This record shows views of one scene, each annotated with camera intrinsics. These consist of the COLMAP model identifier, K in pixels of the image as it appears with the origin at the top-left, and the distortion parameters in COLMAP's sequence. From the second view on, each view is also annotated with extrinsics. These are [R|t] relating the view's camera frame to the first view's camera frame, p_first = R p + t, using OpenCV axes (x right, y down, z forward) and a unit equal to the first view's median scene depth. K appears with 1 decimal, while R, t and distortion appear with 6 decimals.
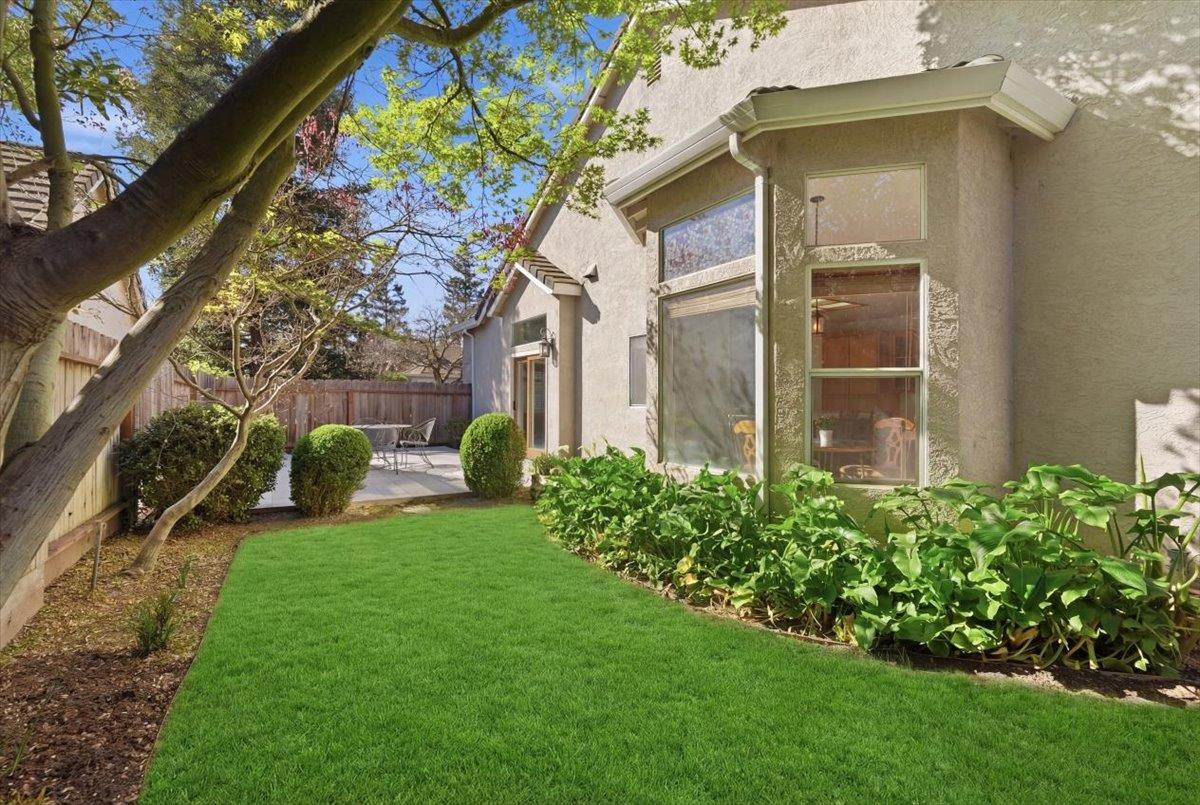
lens RADIAL K [[564.6, 0, 600.0], [0, 564.6, 402.5], [0, 0, 1]] dist [0.001452, 0.000123]
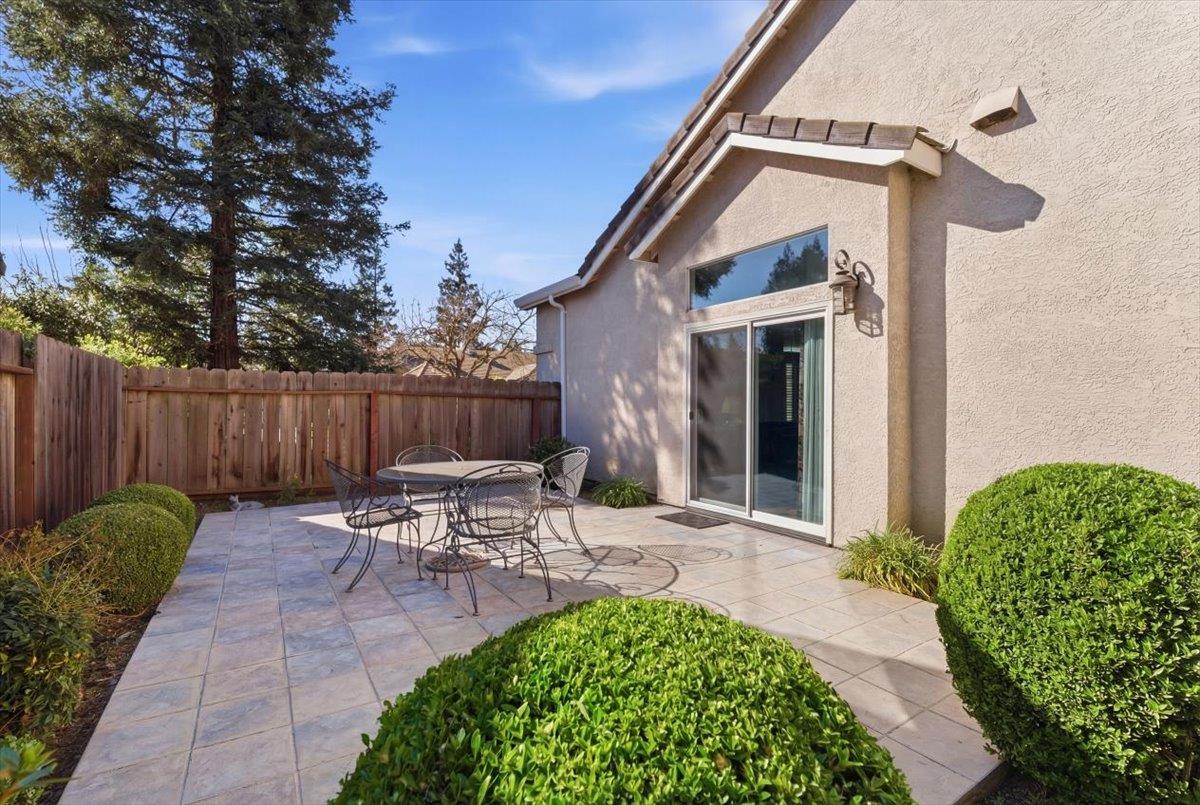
lens RADIAL K [[541.8, 0, 600.0], [0, 541.8, 402.5], [0, 0, 1]] dist [-0.002469, -0.000151]
pose [[0.999066, 0.001183, 0.043202, -0.222981], [-0.000695, 0.999936, -0.011313, -0.003167], [-0.043213, 0.011272, 0.999002, 0.410495]]
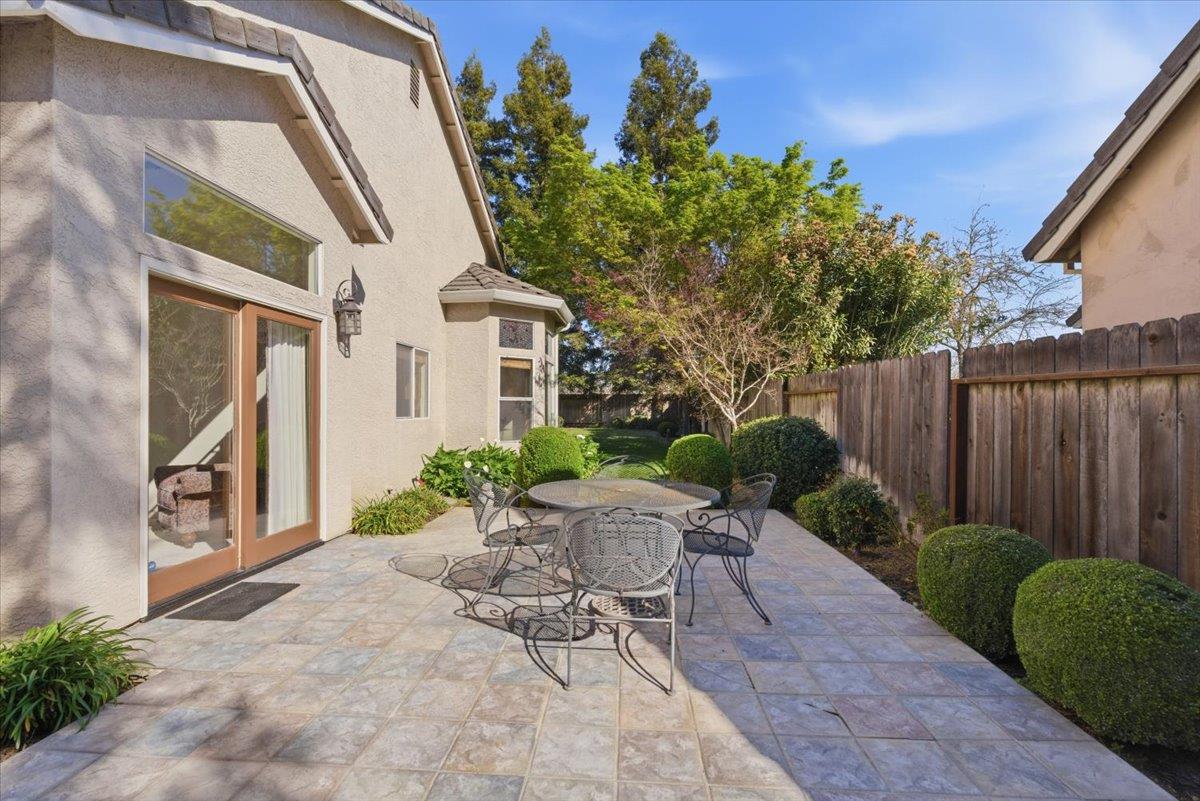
lens RADIAL K [[541.8, 0, 600.0], [0, 541.8, 400.5], [0, 0, 1]] dist [-0.002469, -0.000151]
pose [[-0.841043, 0.001257, 0.540967, -0.421142], [0.010781, 0.999838, 0.014439, -0.017281], [-0.540861, 0.017976, -0.840920, 0.951806]]
